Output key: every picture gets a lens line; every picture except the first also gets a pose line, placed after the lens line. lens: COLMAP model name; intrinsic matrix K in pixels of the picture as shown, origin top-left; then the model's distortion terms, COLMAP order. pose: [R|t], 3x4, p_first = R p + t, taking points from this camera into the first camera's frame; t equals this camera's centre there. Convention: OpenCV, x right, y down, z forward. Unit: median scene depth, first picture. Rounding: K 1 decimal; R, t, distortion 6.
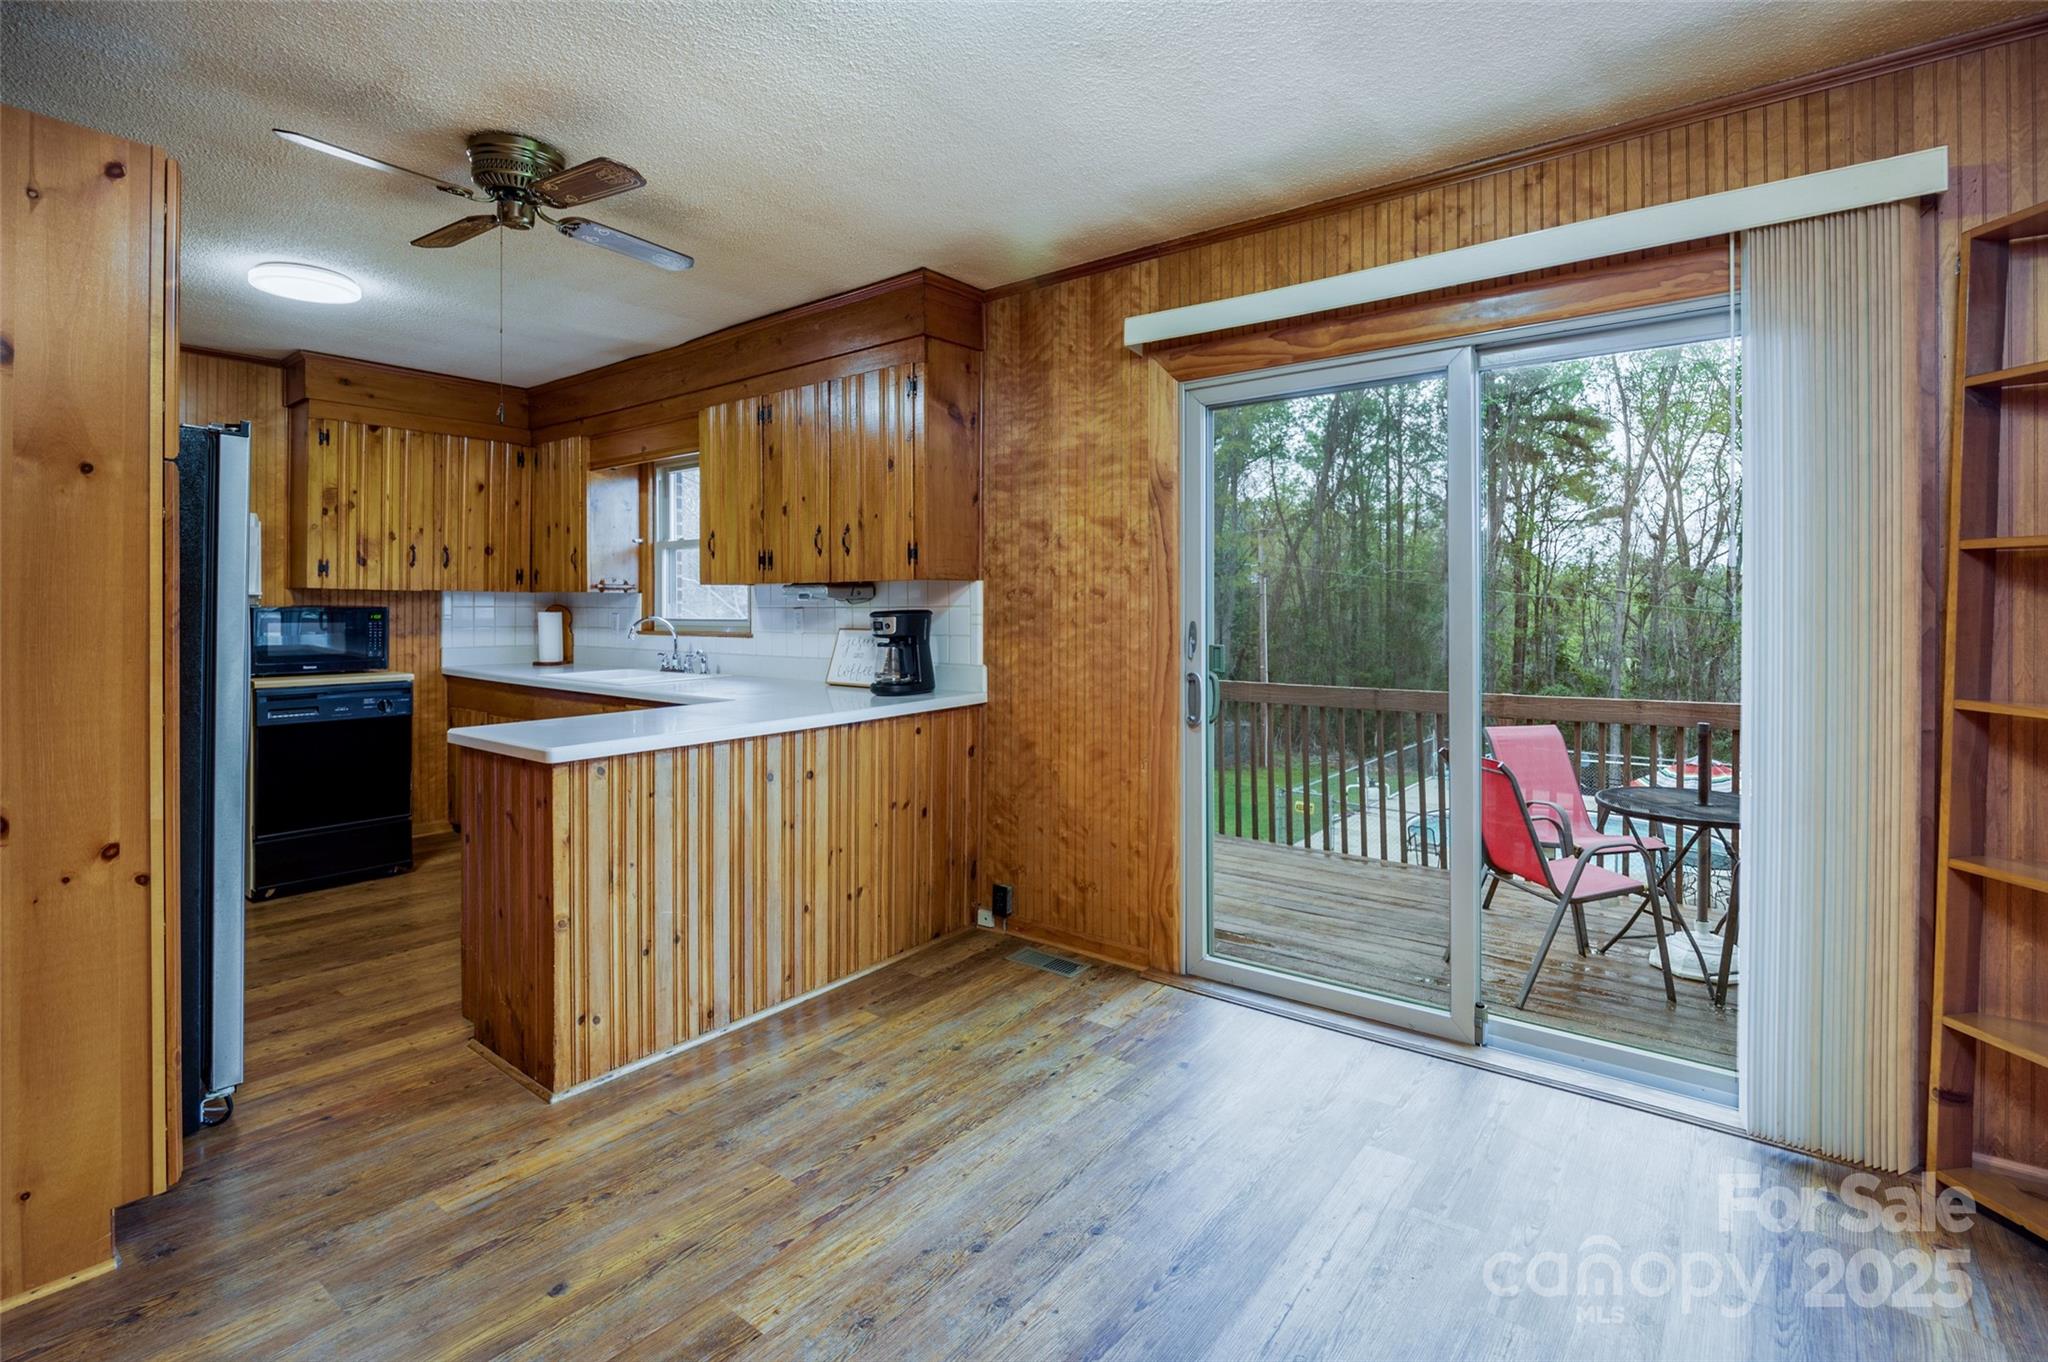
lens RADIAL K [[969.5, 0, 960.2], [0, 969.5, 621.4], [0, 0, 1]] dist [-0.010961, -0.000015]
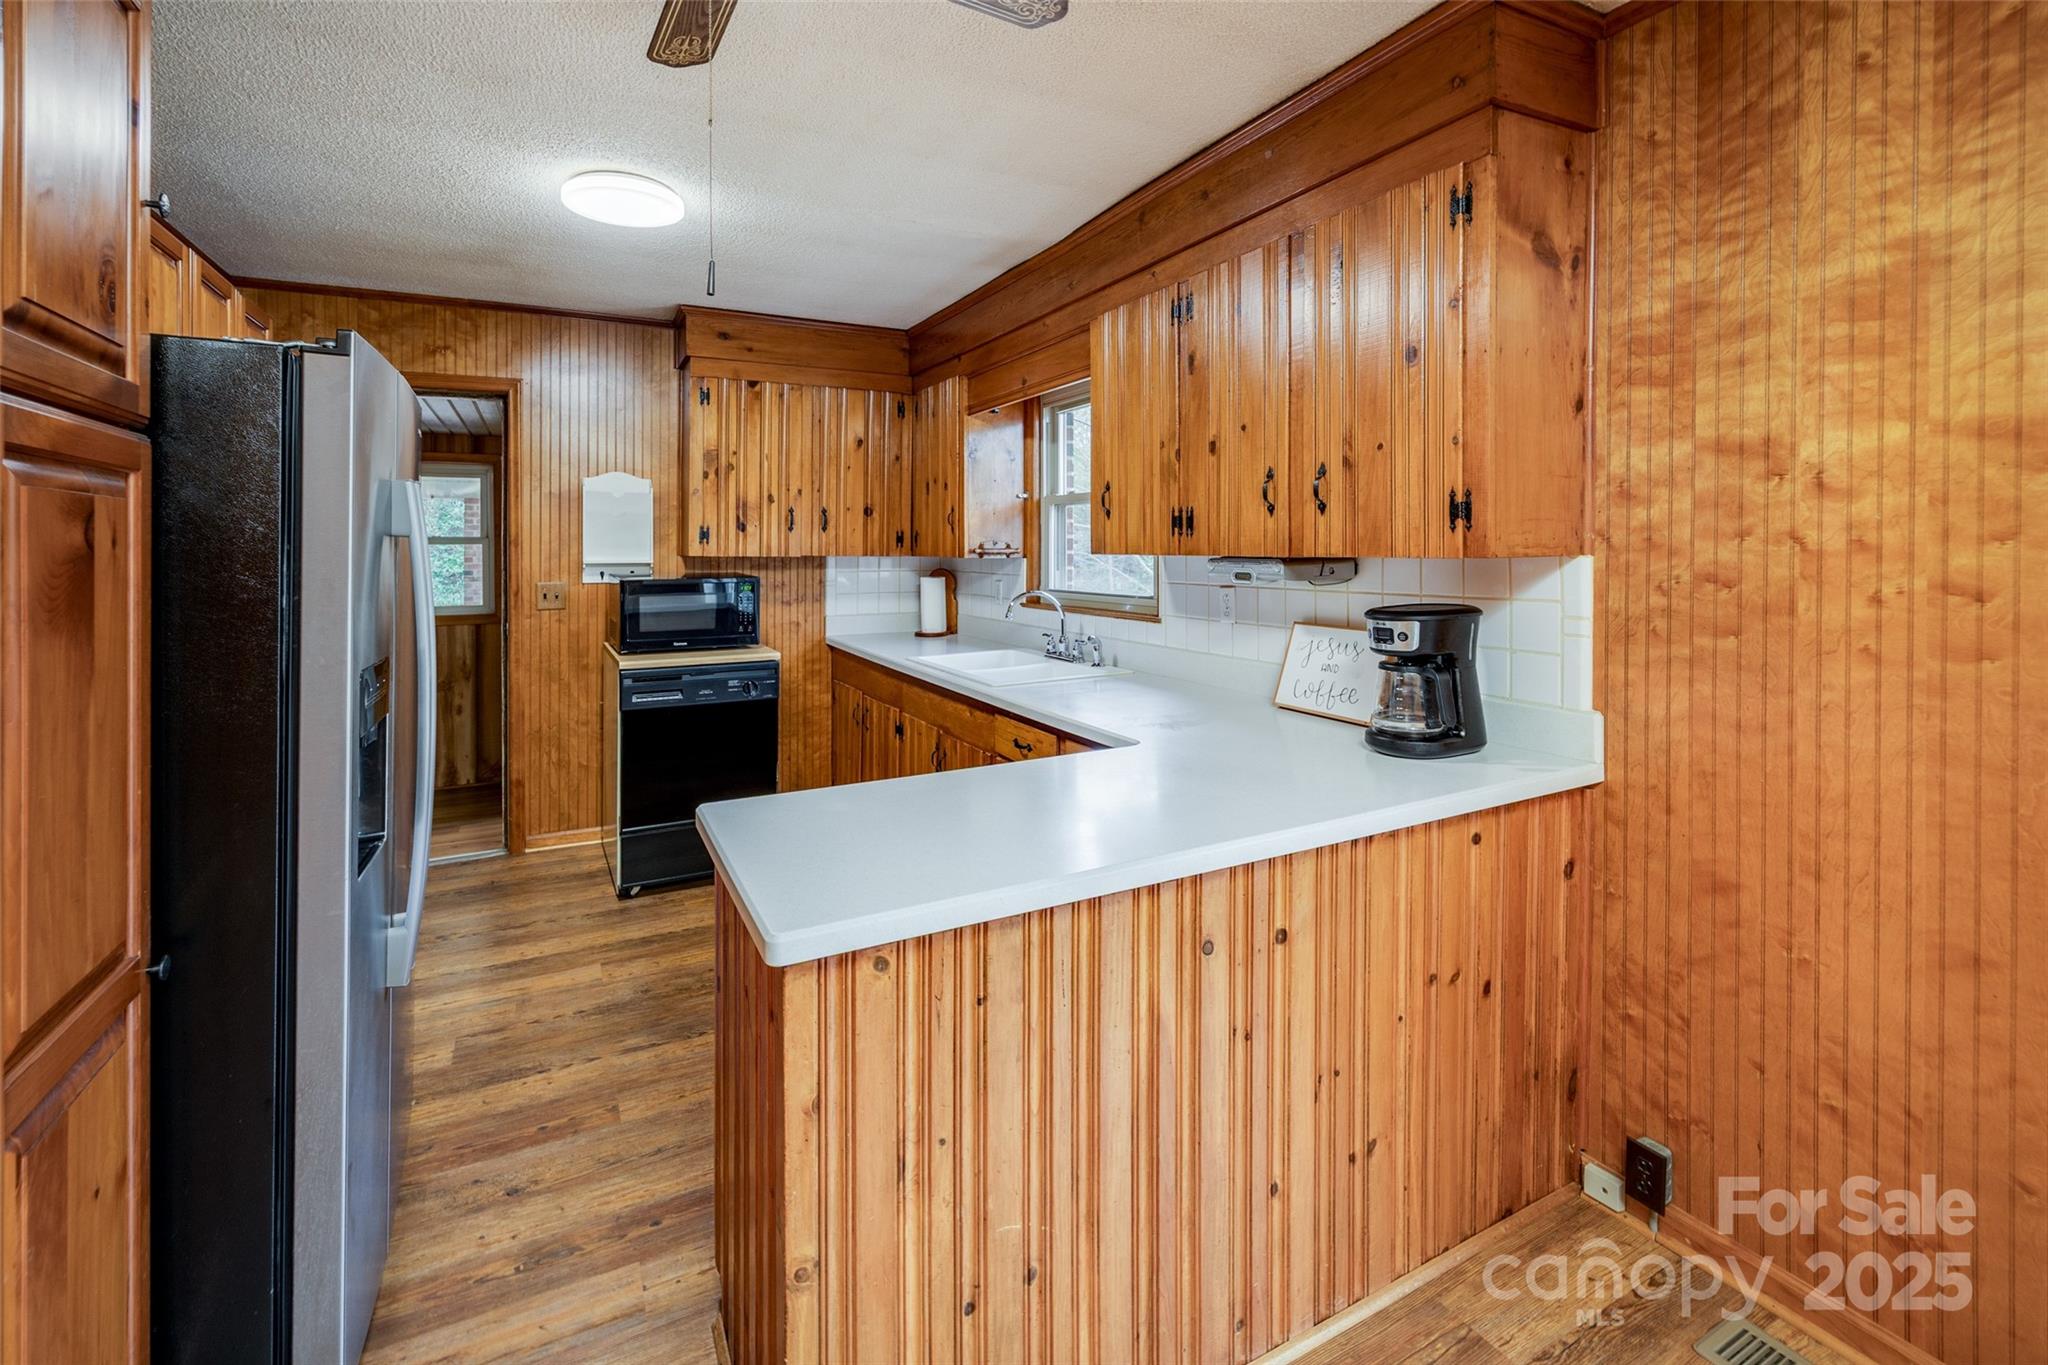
lens RADIAL K [[839.3, 0, 975.9], [0, 839.3, 559.1], [0, 0, 1]] dist [0.001743, 0.000330]
pose [[0.915854, 0.002095, -0.401505, -0.104987], [-0.001372, 0.999997, 0.002088, -0.041165], [0.401508, -0.001362, 0.915854, 0.433209]]
